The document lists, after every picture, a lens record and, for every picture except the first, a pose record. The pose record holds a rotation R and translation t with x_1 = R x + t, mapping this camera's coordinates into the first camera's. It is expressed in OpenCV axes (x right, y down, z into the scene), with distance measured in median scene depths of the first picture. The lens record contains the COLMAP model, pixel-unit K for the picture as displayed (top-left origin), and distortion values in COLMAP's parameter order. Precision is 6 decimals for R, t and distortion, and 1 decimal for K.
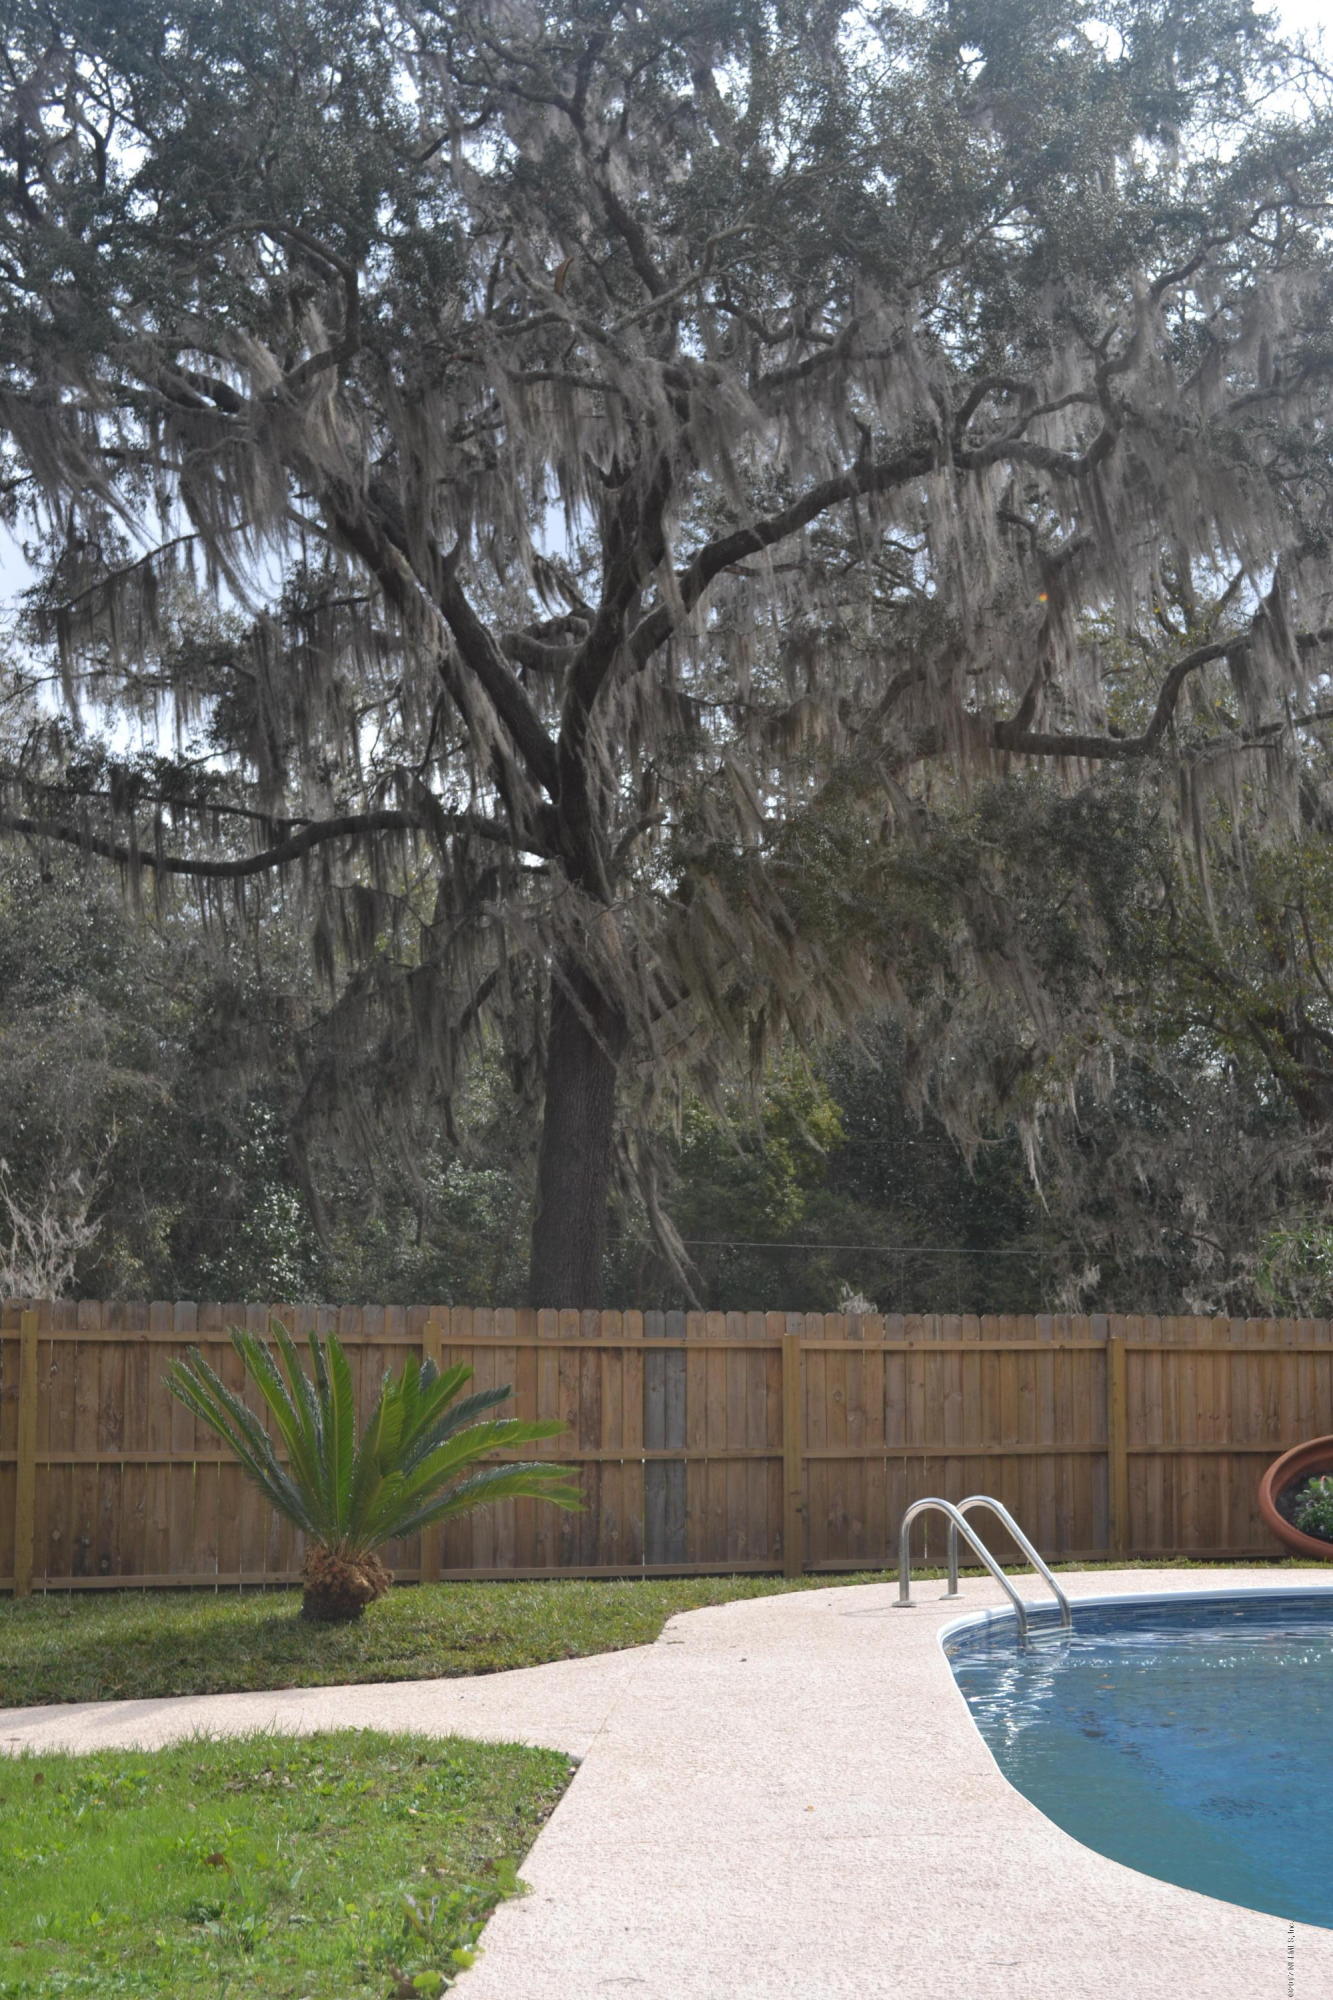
lens RADIAL K [[2694.0, 0, 681.8], [0, 2694.0, 994.7], [0, 0, 1]] dist [-0.040982, 0.000000]
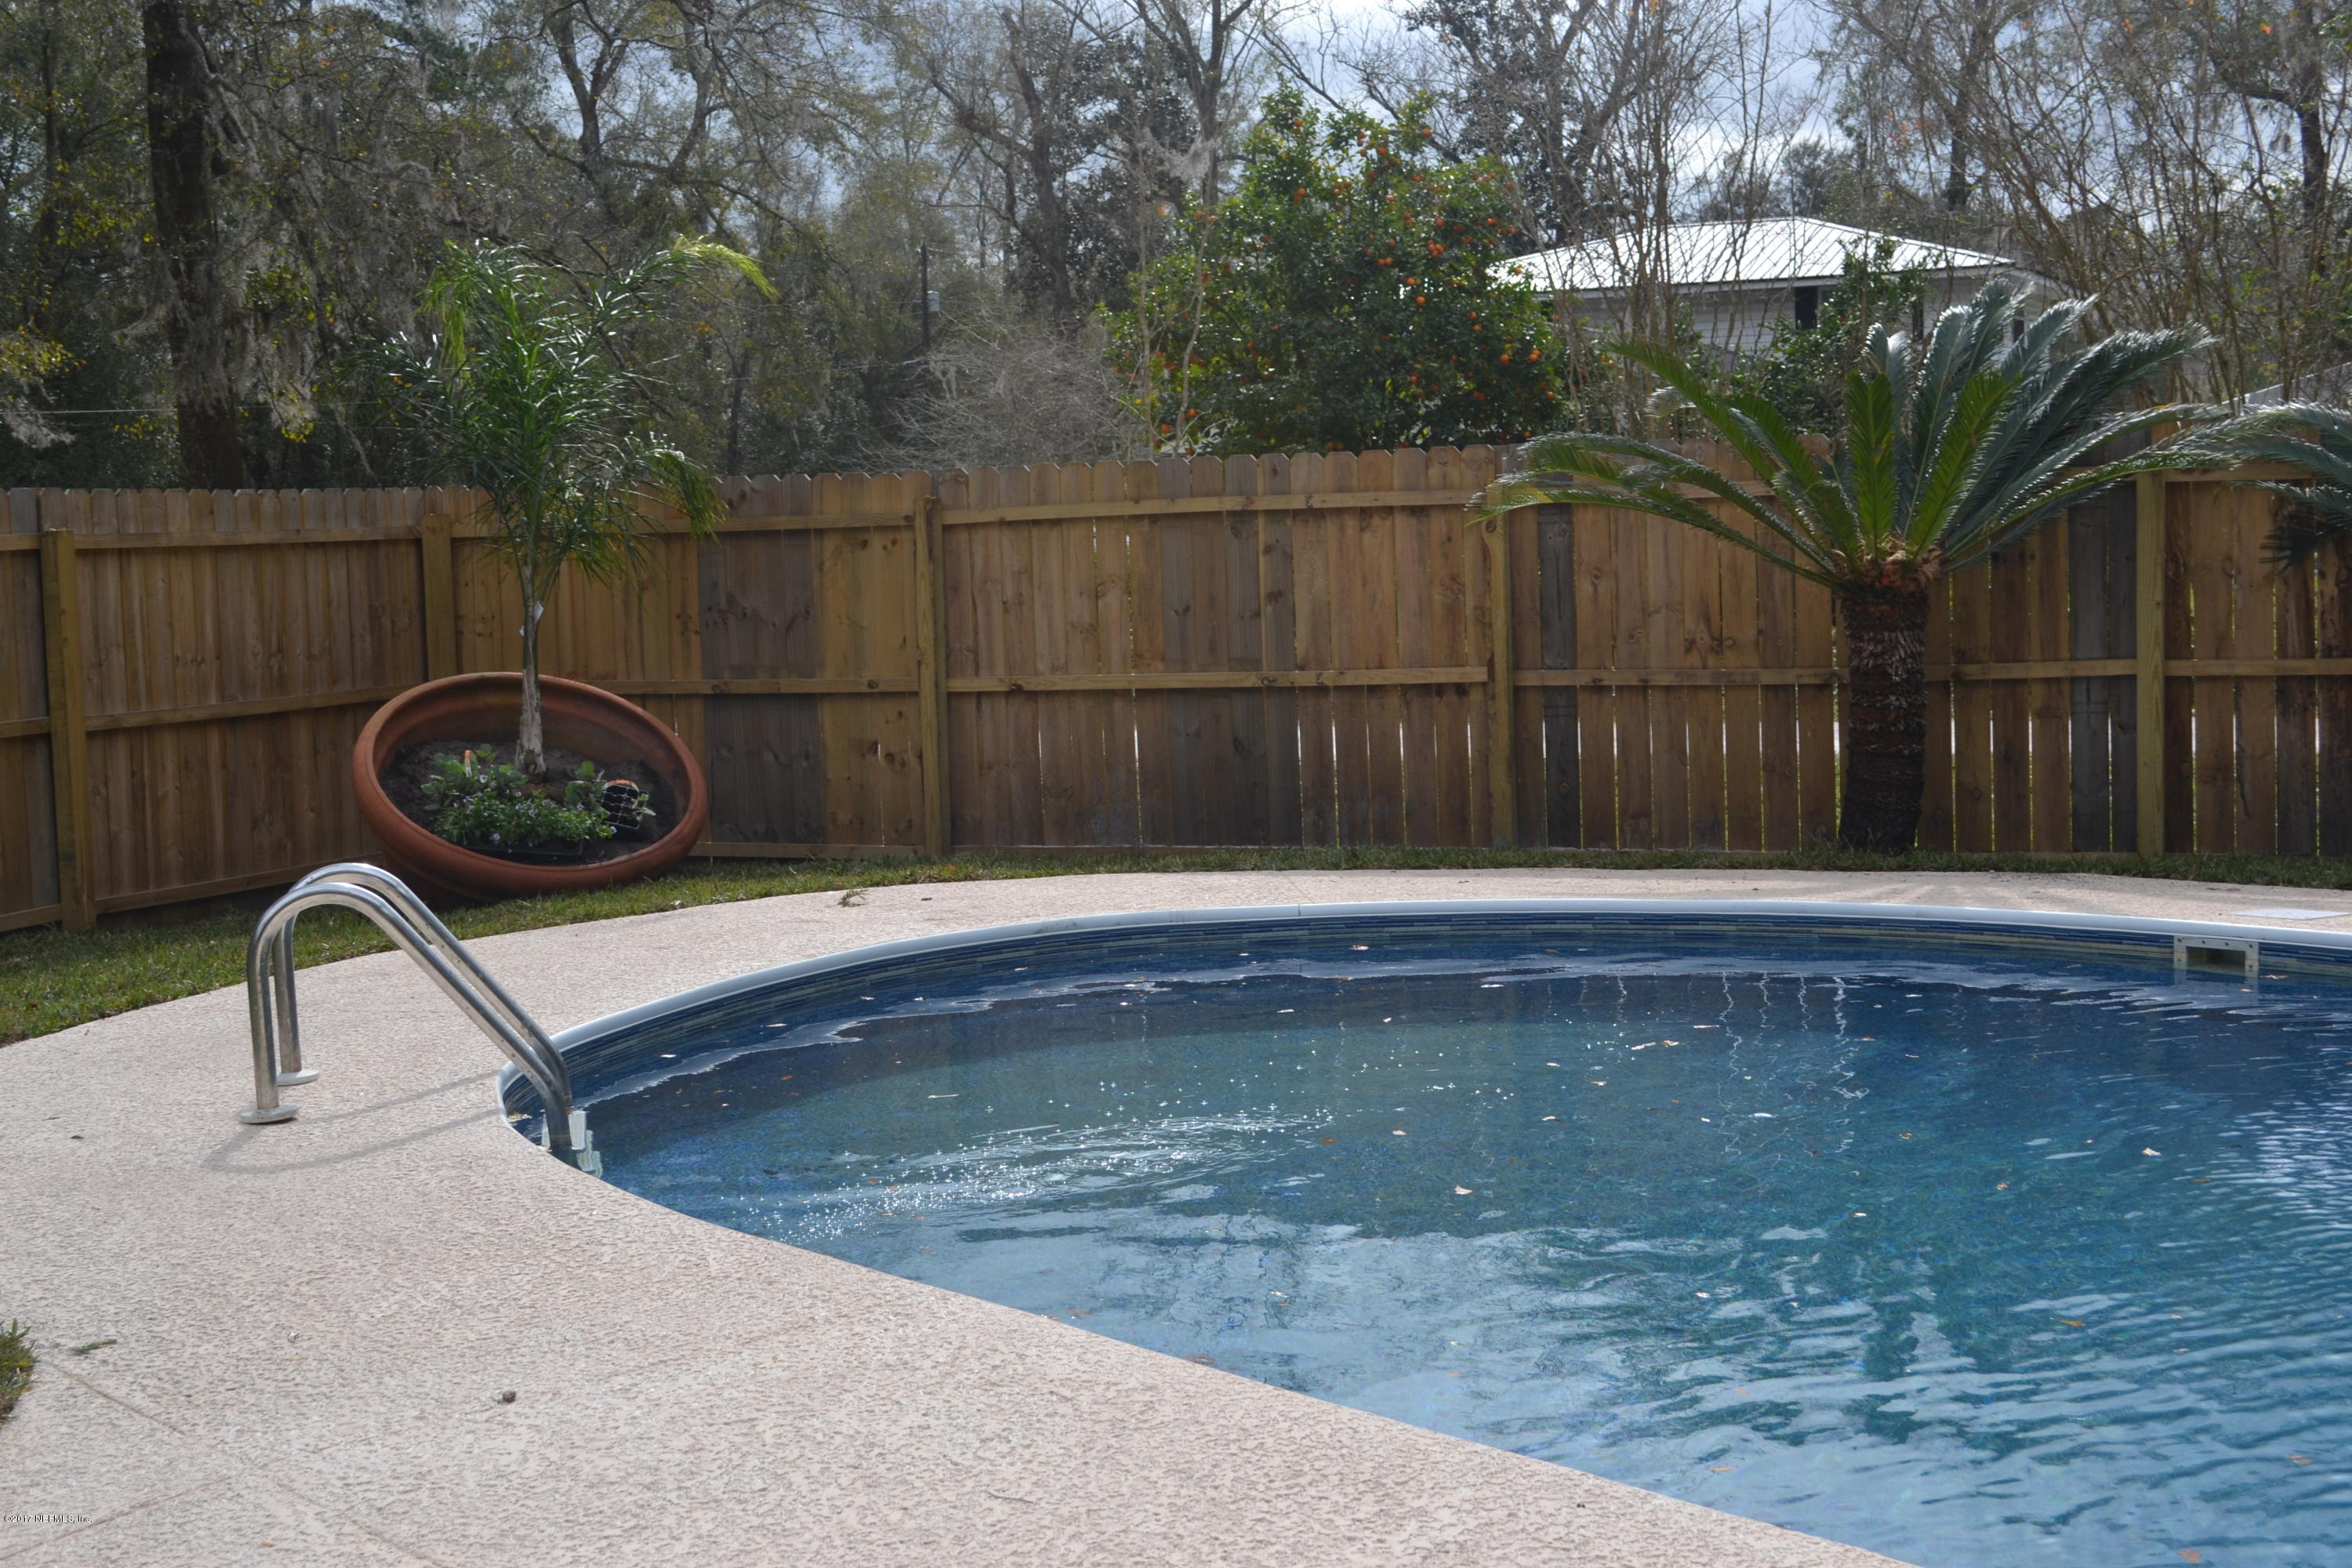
lens RADIAL K [[3168.1, 0, 1157.0], [0, 3168.1, 794.7], [0, 0, 1]] dist [-0.040982, 0.000000]
pose [[0.734054, -0.085992, 0.673624, -0.118471], [-0.060041, 0.979847, 0.190511, 0.044763], [-0.676431, -0.180290, 0.714098, 0.382102]]
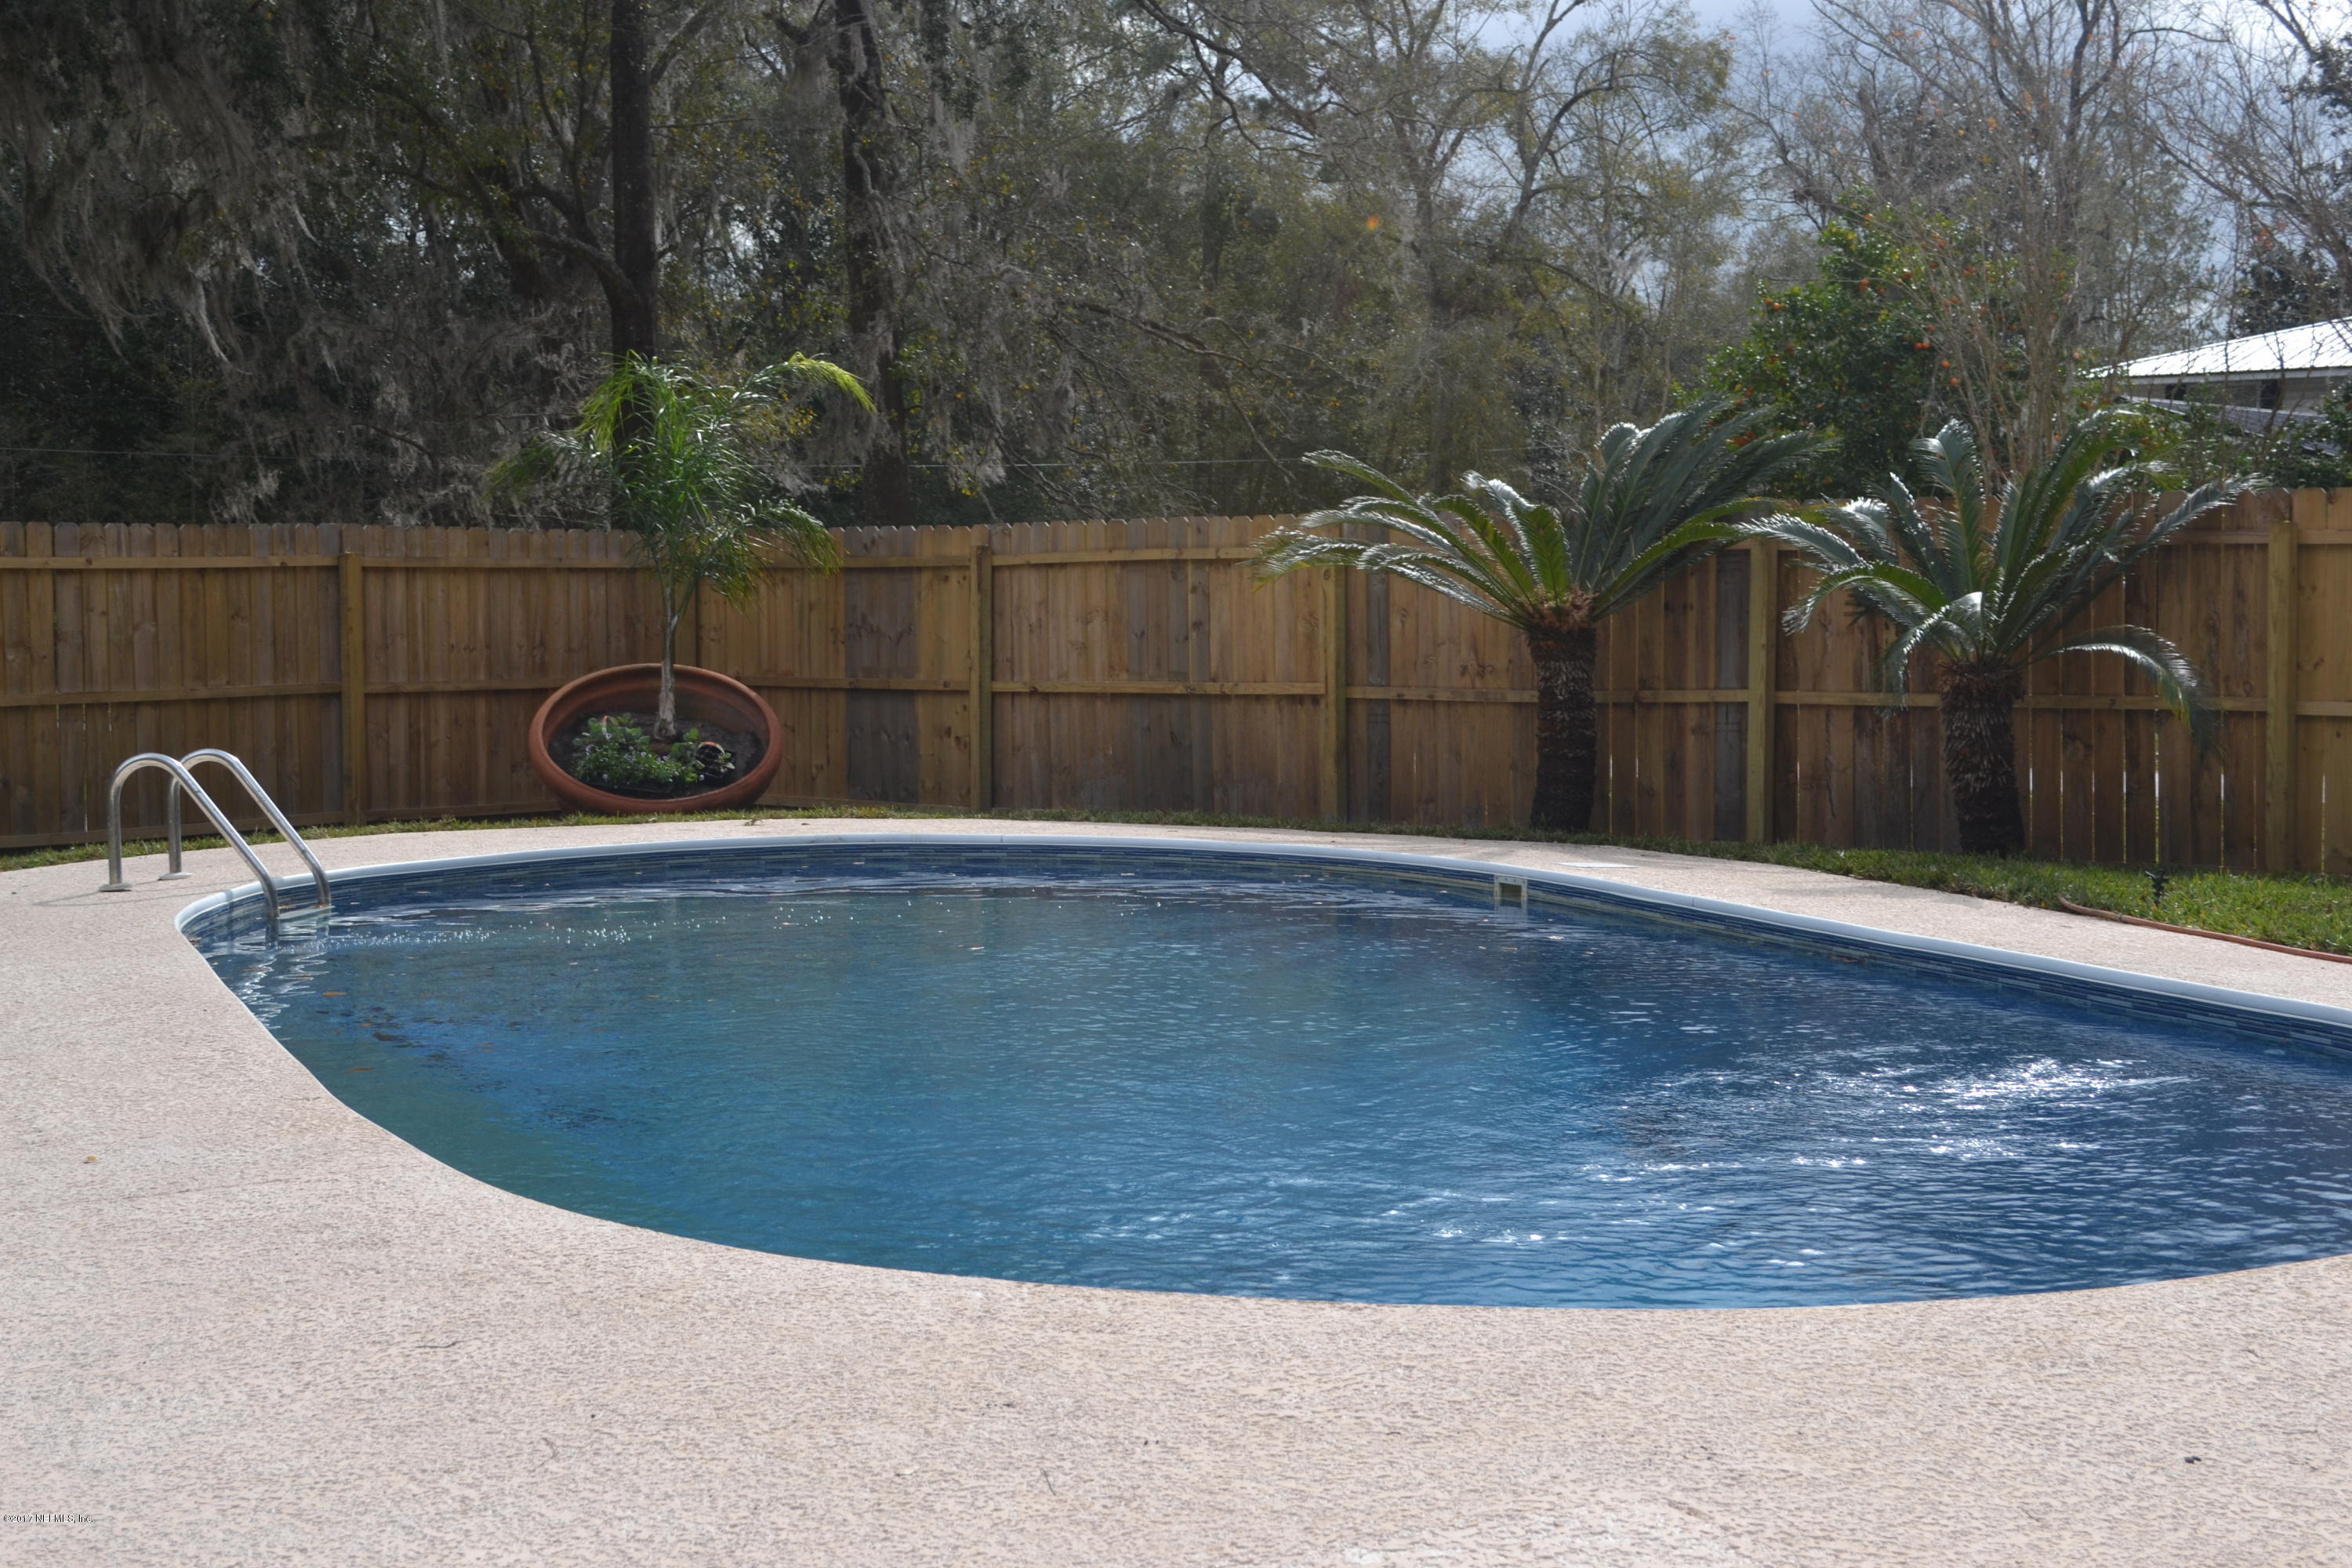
lens RADIAL K [[3168.1, 0, 1176.3], [0, 3168.1, 805.9], [0, 0, 1]] dist [-0.040982, 0.000000]
pose [[0.905588, -0.036714, 0.422567, -0.018144], [-0.049756, 0.980174, 0.191792, 0.008009], [-0.421231, -0.194710, 0.885806, 0.041188]]
